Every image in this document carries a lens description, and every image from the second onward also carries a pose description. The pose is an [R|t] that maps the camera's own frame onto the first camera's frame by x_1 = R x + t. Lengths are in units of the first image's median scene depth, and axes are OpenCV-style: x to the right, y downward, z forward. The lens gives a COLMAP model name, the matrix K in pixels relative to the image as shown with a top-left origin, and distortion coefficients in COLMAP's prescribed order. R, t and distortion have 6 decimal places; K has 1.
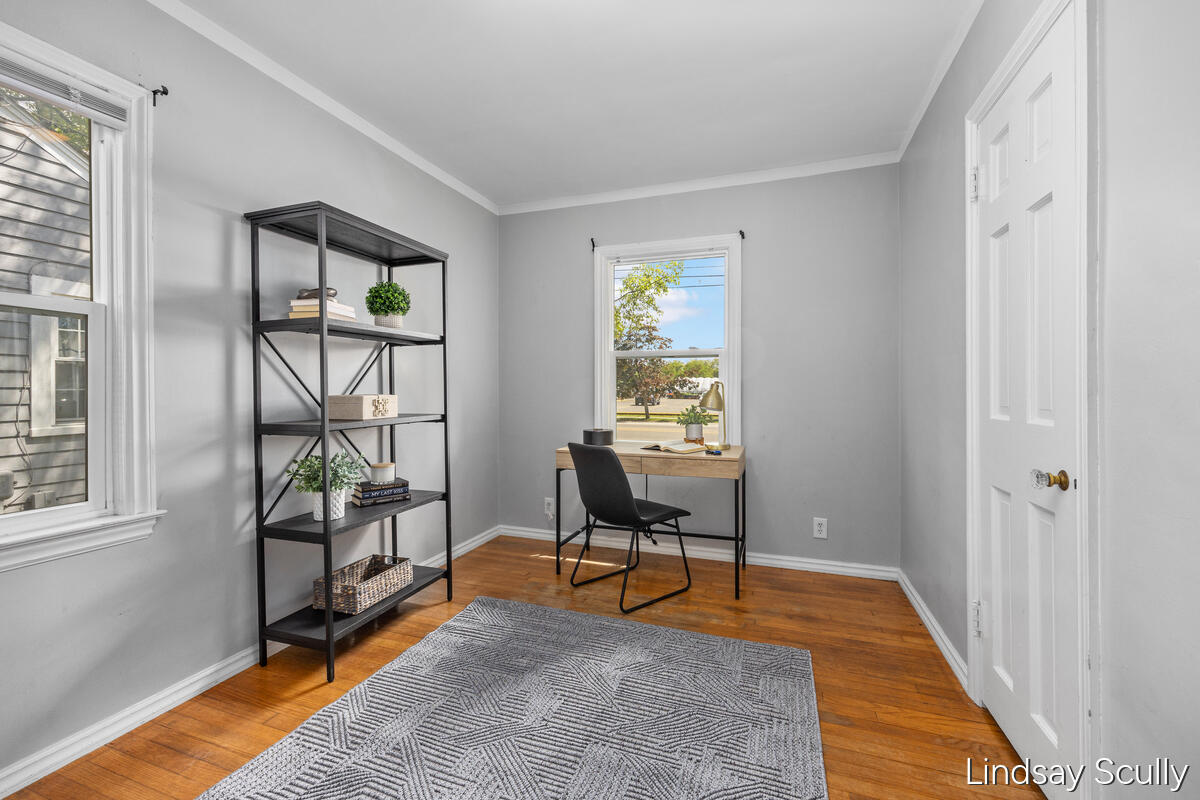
lens RADIAL K [[488.3, 0, 604.0], [0, 488.3, 395.4], [0, 0, 1]] dist [0.002520, 0.000563]
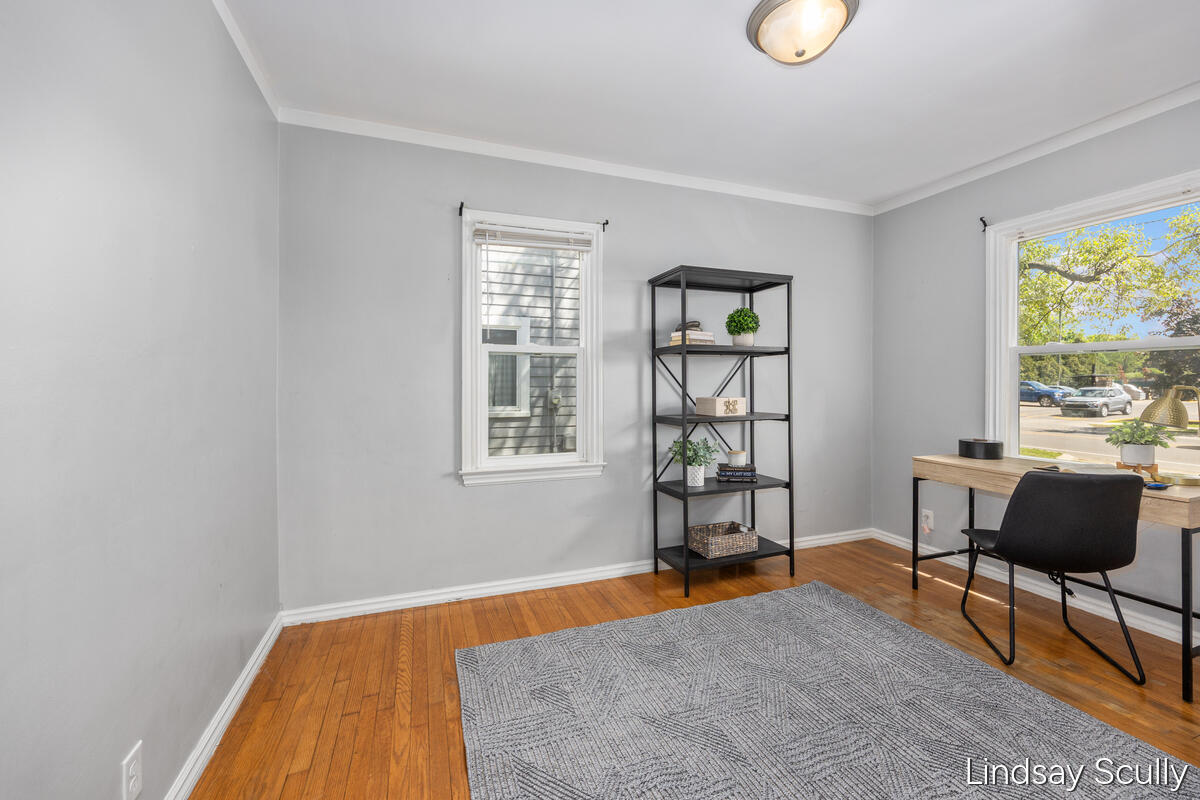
lens RADIAL K [[488.3, 0, 604.0], [0, 488.3, 395.4], [0, 0, 1]] dist [0.002520, 0.000563]
pose [[0.643578, 0.015745, -0.765219, 0.300440], [-0.008736, 0.999874, 0.013226, -0.019795], [0.765331, -0.001827, 0.643635, -0.087293]]
